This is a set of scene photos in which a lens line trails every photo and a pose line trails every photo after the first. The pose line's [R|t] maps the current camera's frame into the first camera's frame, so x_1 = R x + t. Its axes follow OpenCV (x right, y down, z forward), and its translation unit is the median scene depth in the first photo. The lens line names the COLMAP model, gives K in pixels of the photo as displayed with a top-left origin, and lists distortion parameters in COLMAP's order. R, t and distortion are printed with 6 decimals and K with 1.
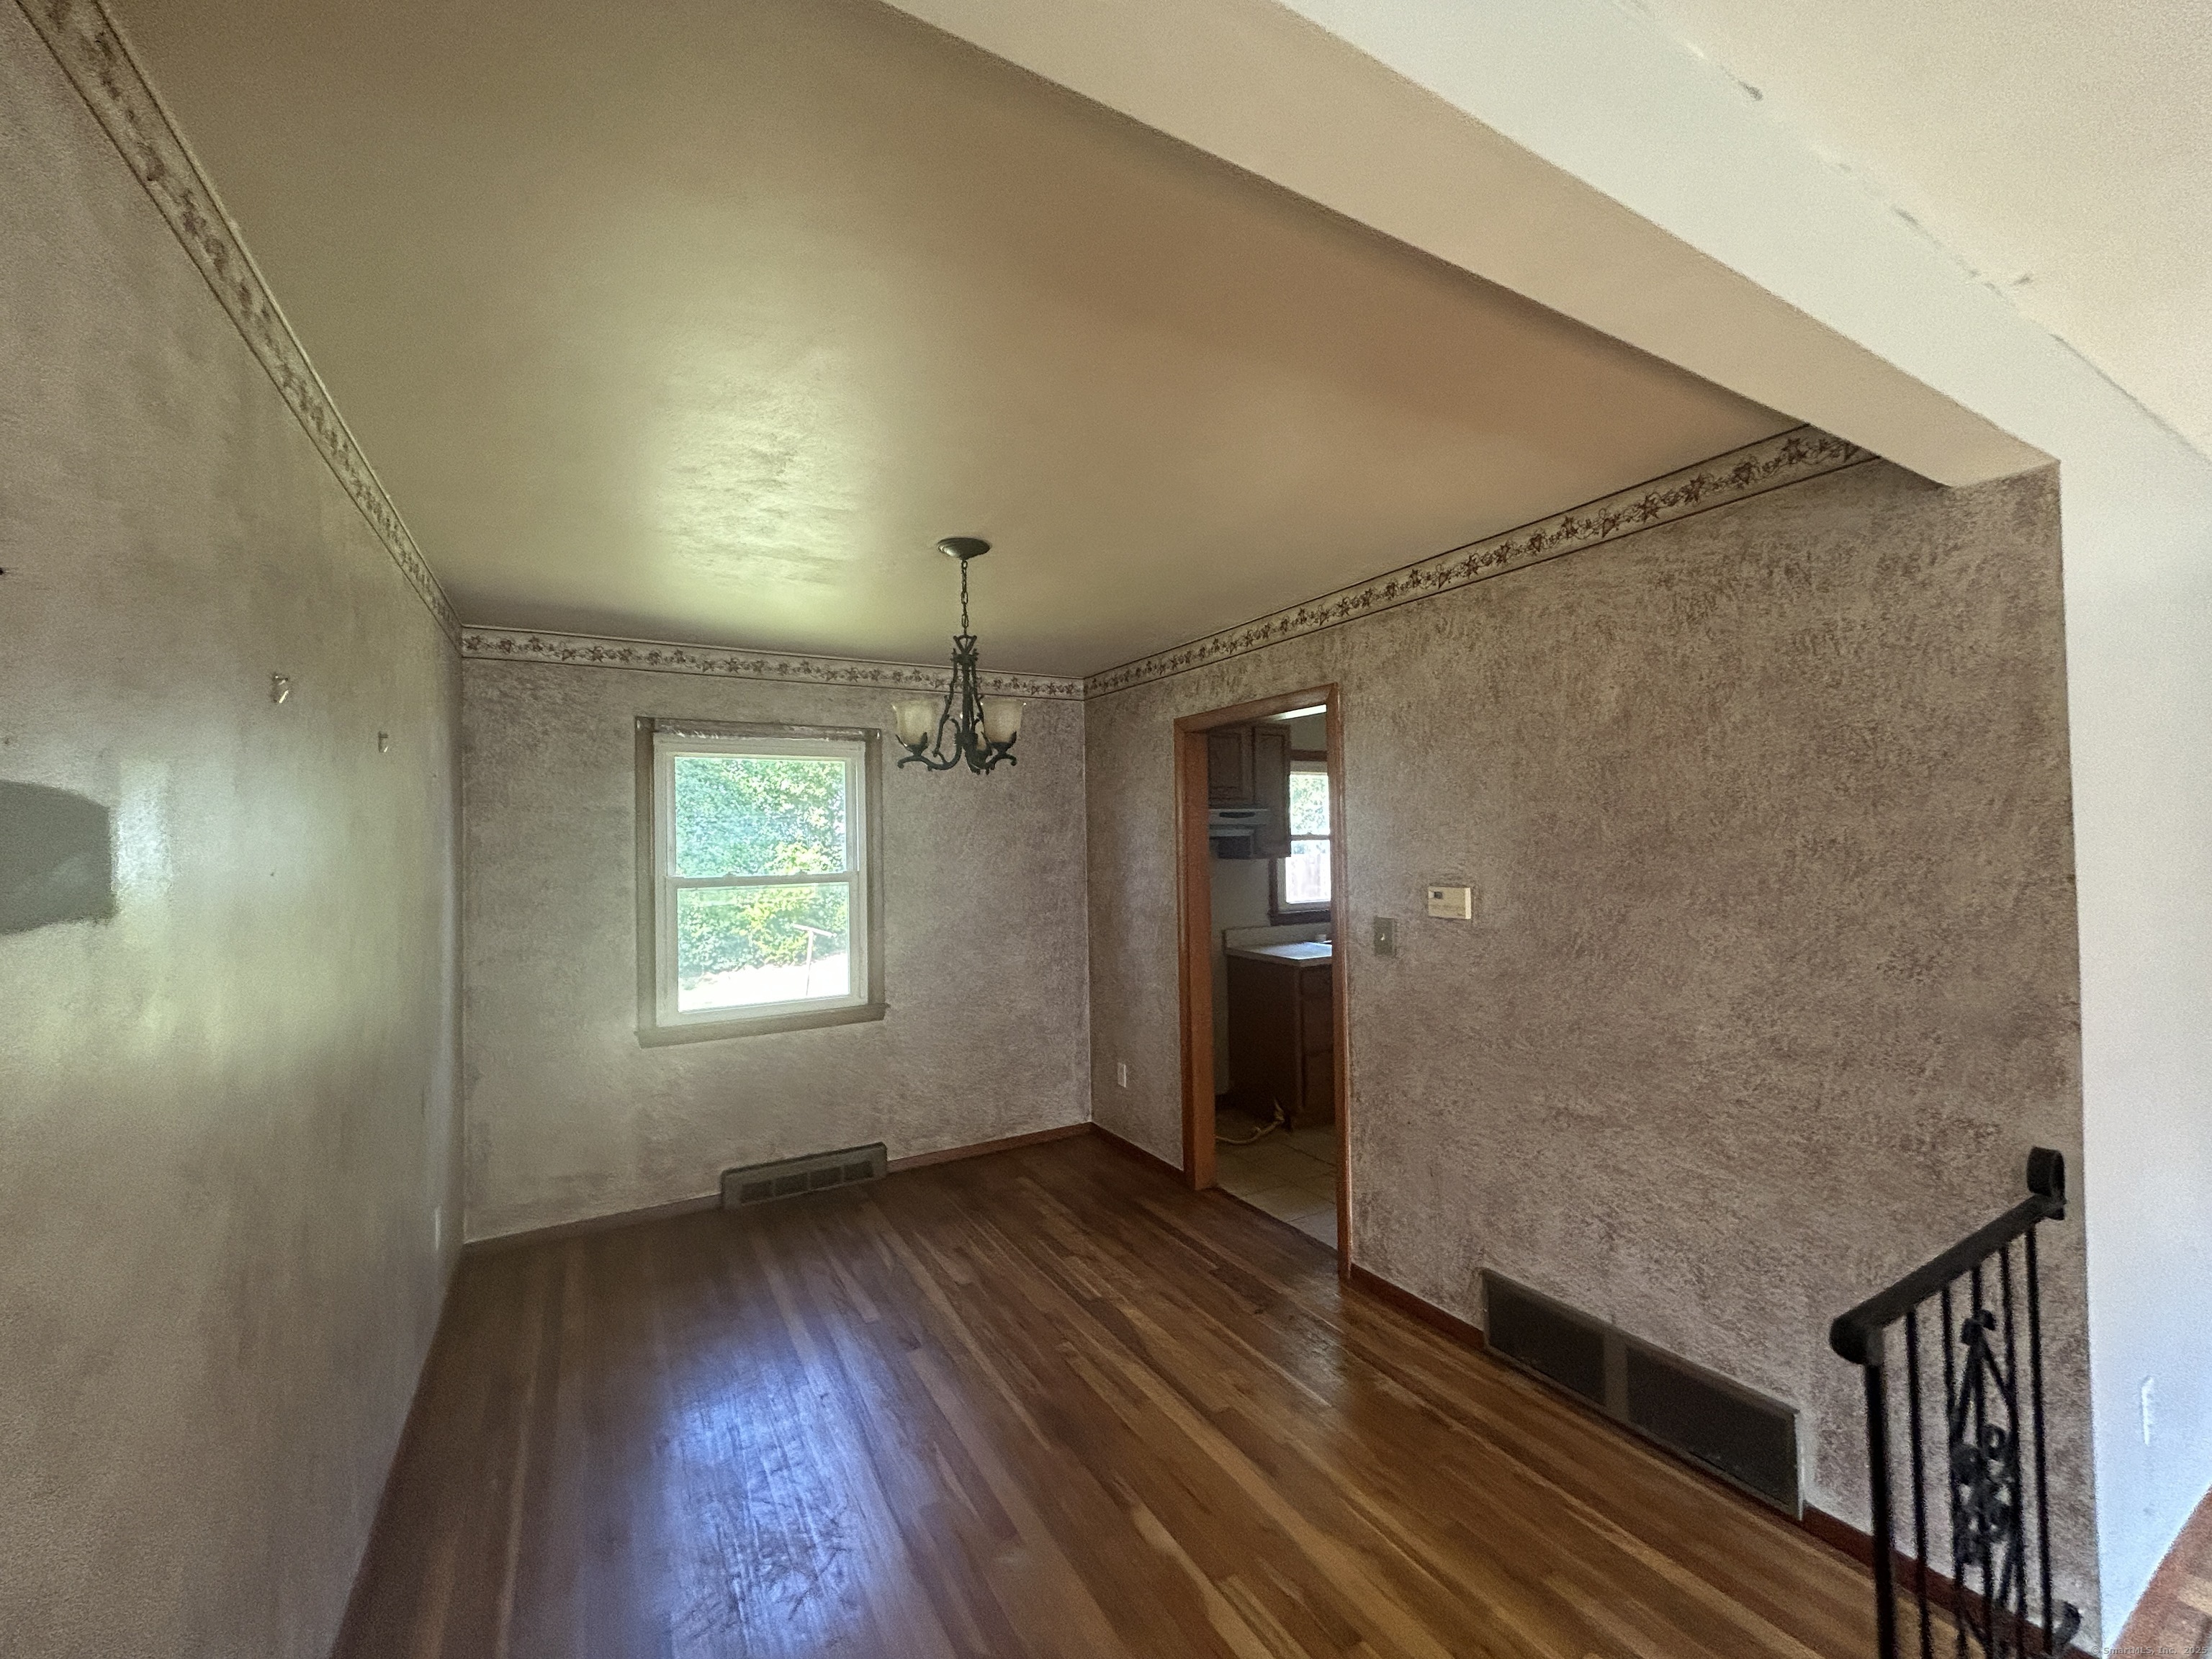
lens RADIAL K [[890.8, 0, 1103.7], [0, 890.8, 827.3], [0, 0, 1]] dist [-0.000756, 0.000343]
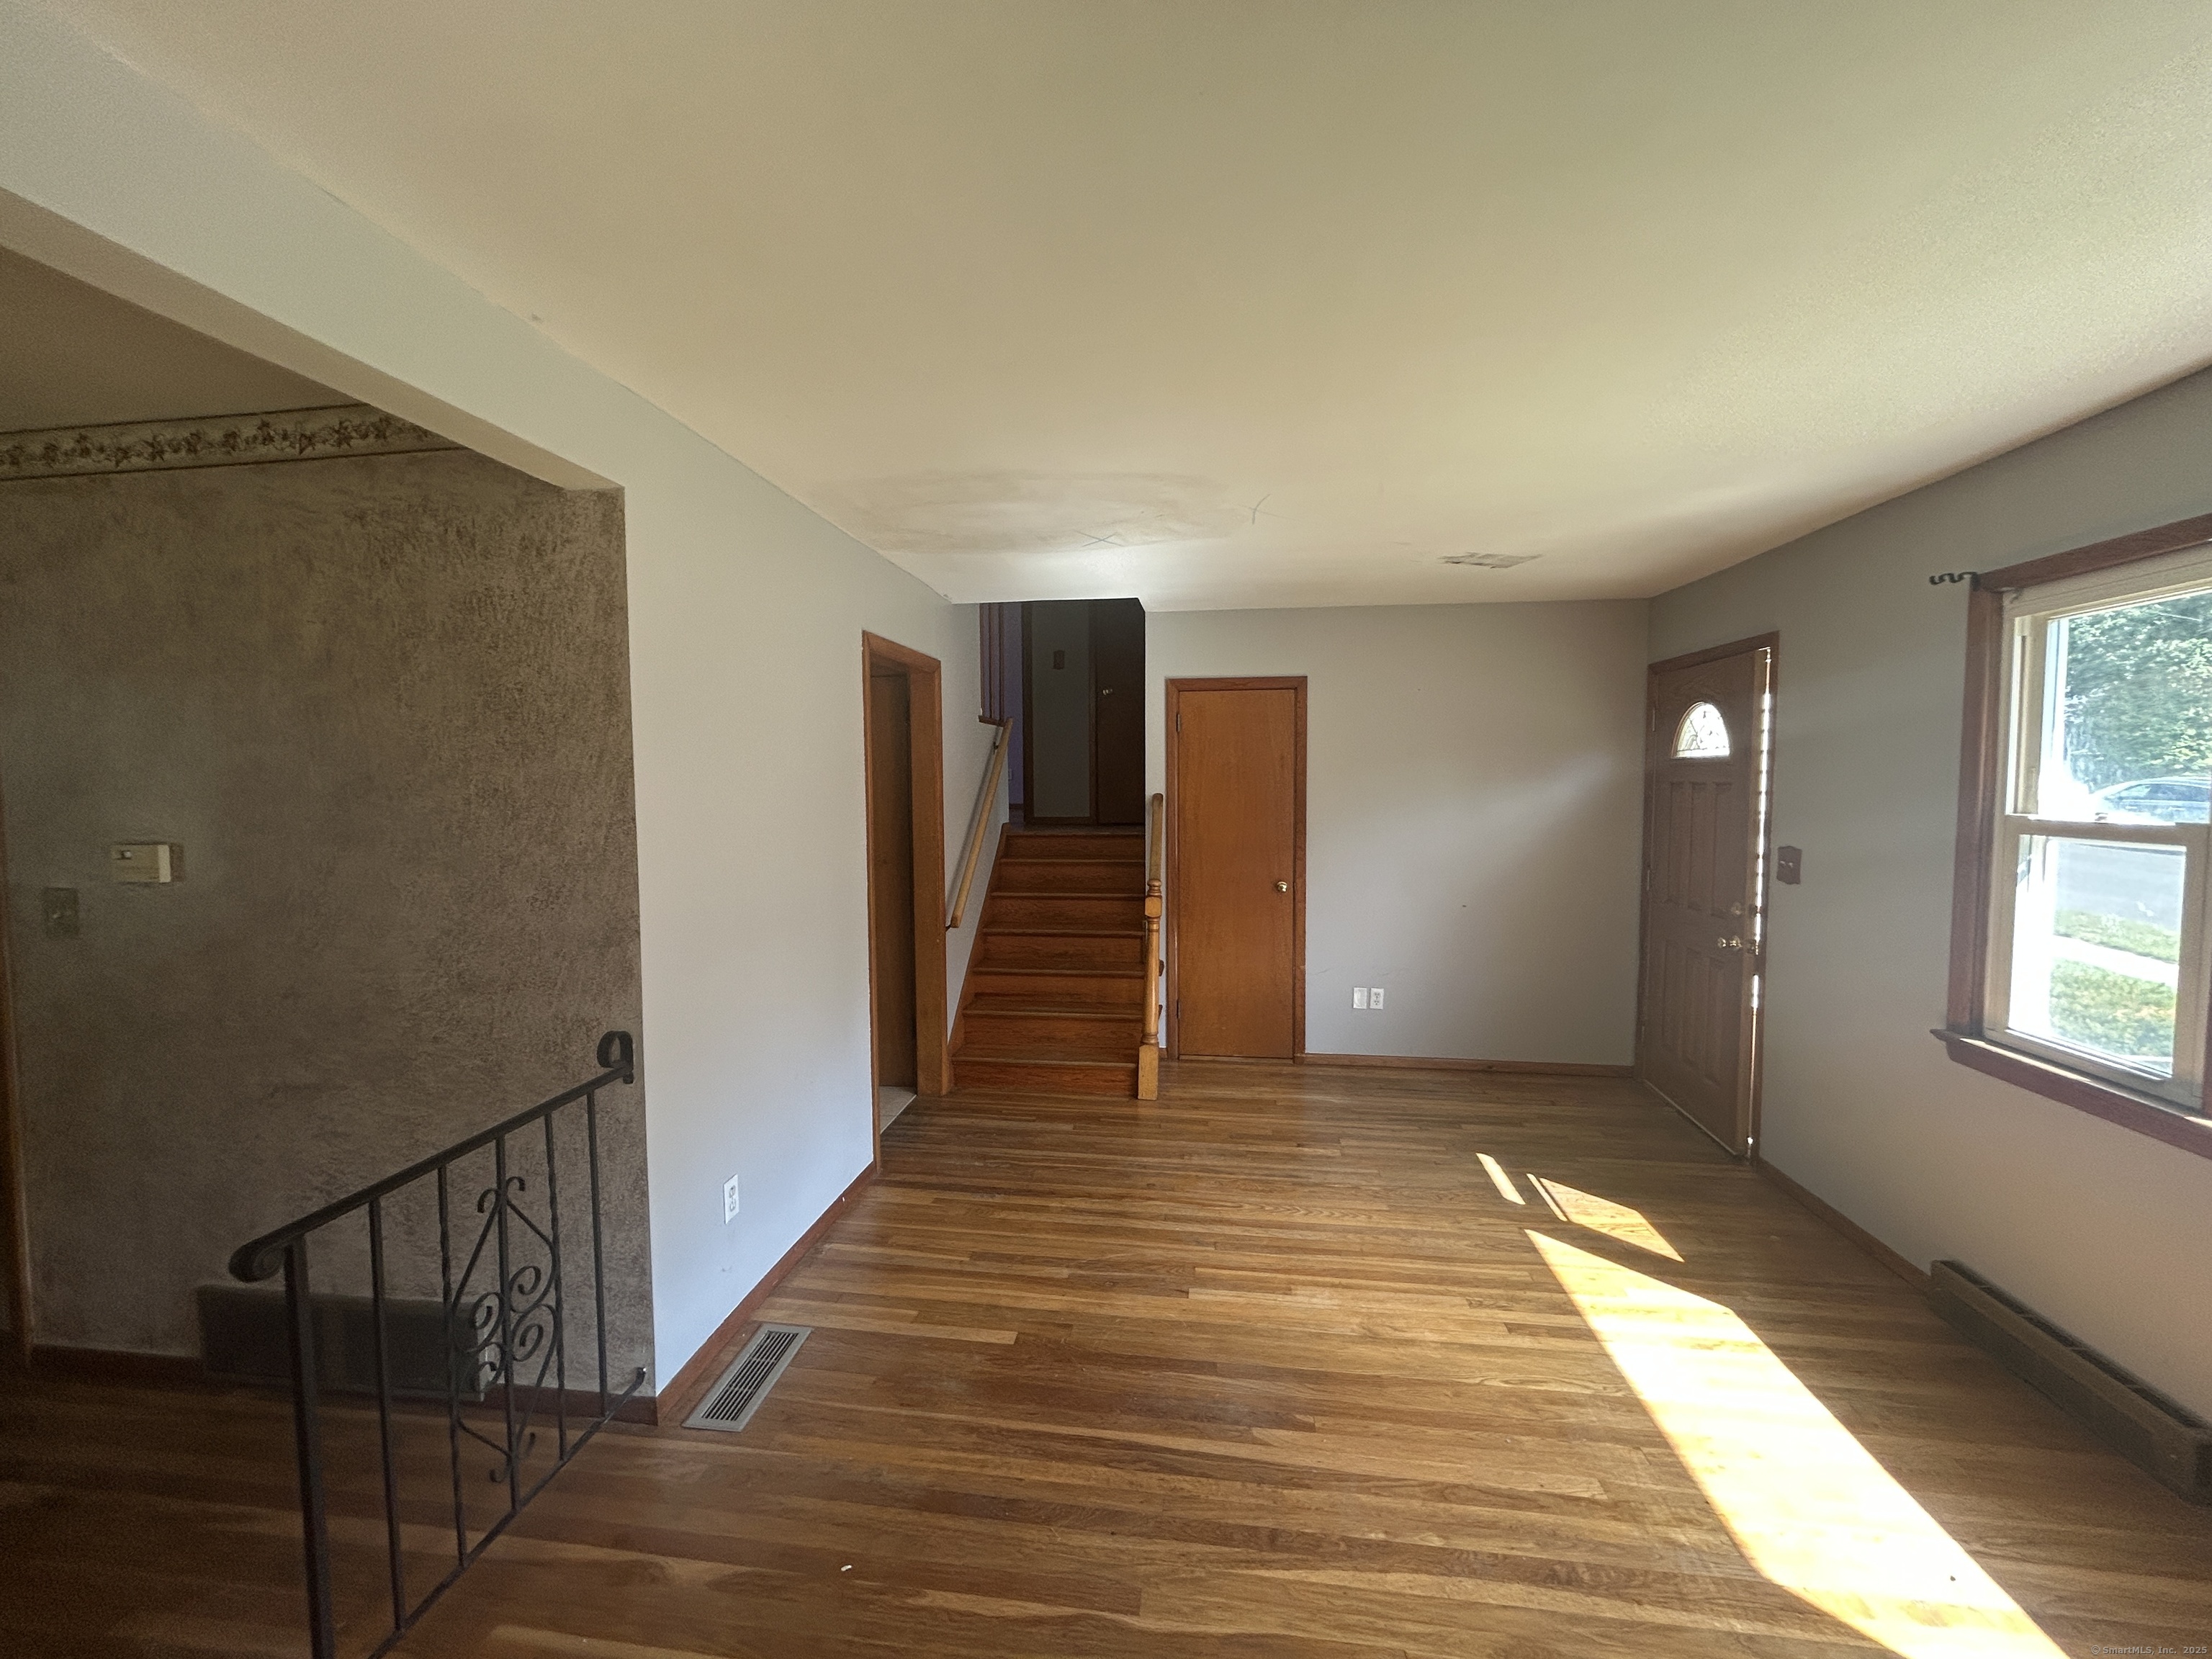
lens RADIAL K [[890.8, 0, 1099.3], [0, 890.8, 828.8], [0, 0, 1]] dist [-0.000756, 0.000343]
pose [[0.611383, -0.027689, 0.790850, 0.281077], [-0.016988, 0.998698, 0.048099, -0.001244], [-0.791152, -0.042842, 0.610117, -0.183530]]
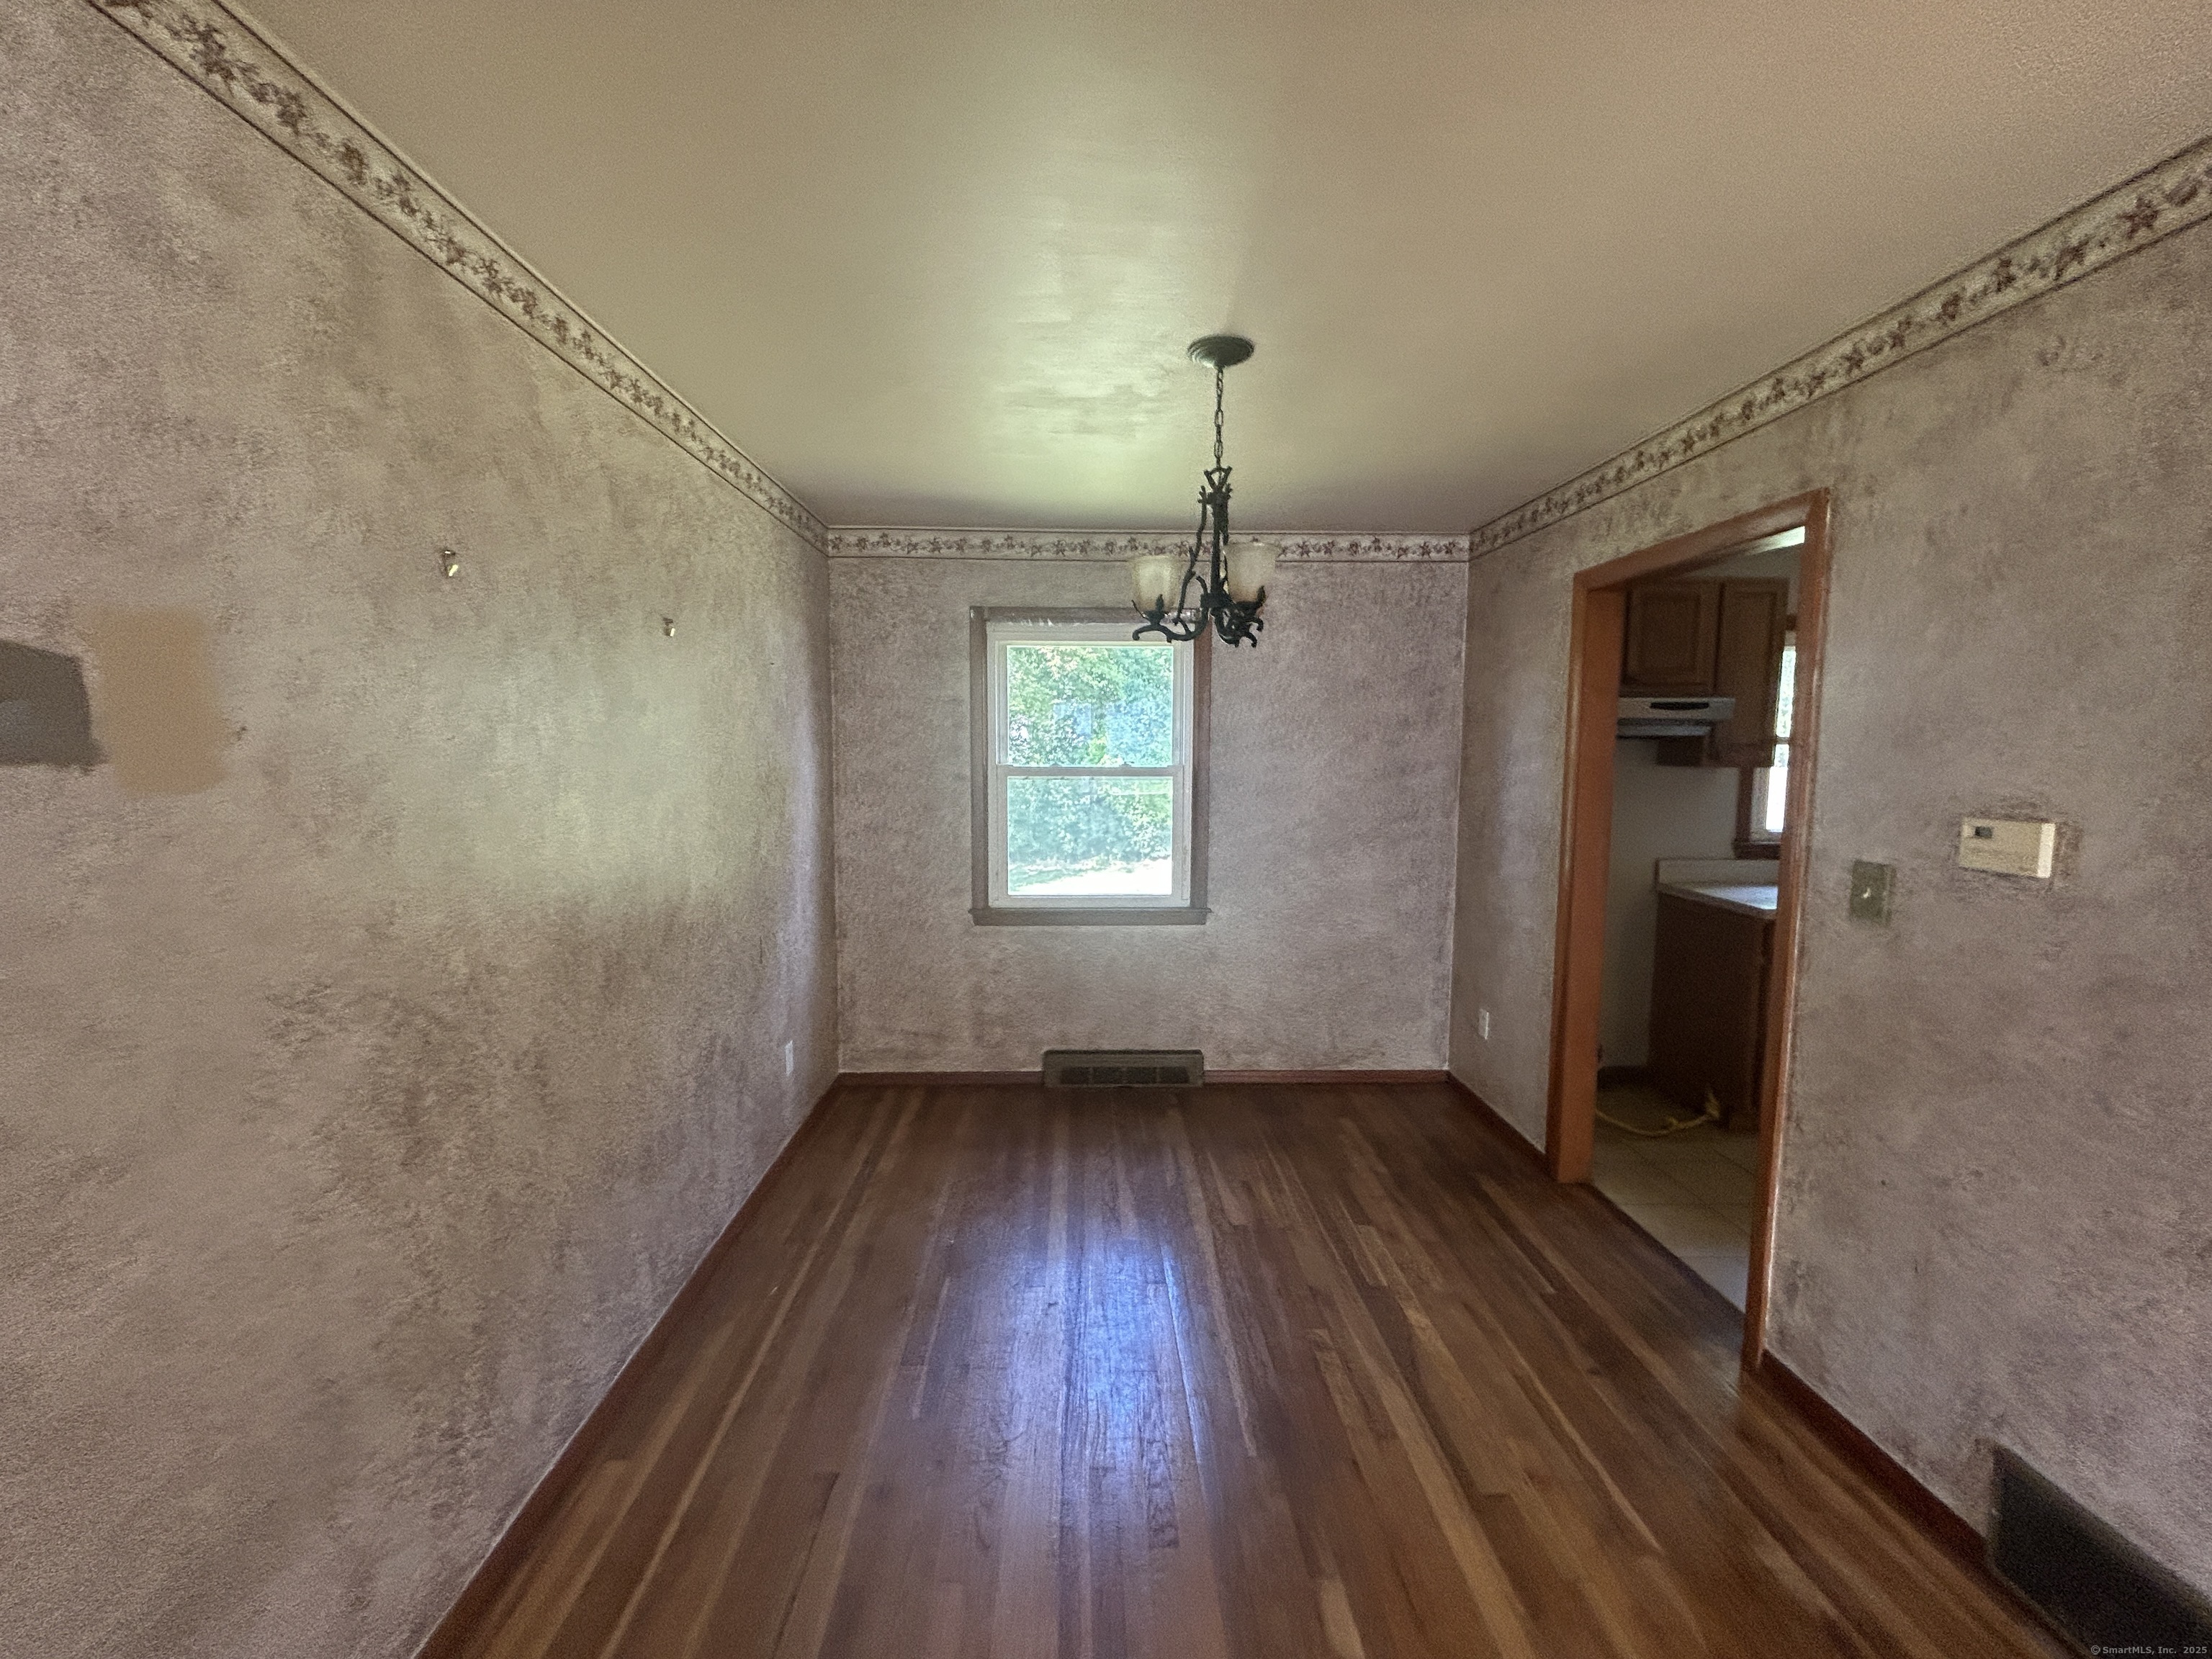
lens RADIAL K [[890.8, 0, 1103.8], [0, 890.8, 827.1], [0, 0, 1]] dist [-0.000756, 0.000343]
pose [[0.881133, 0.064952, -0.468386, 0.139677], [-0.012365, 0.993348, 0.114489, 0.012061], [0.472707, -0.095088, 0.876075, 0.210228]]
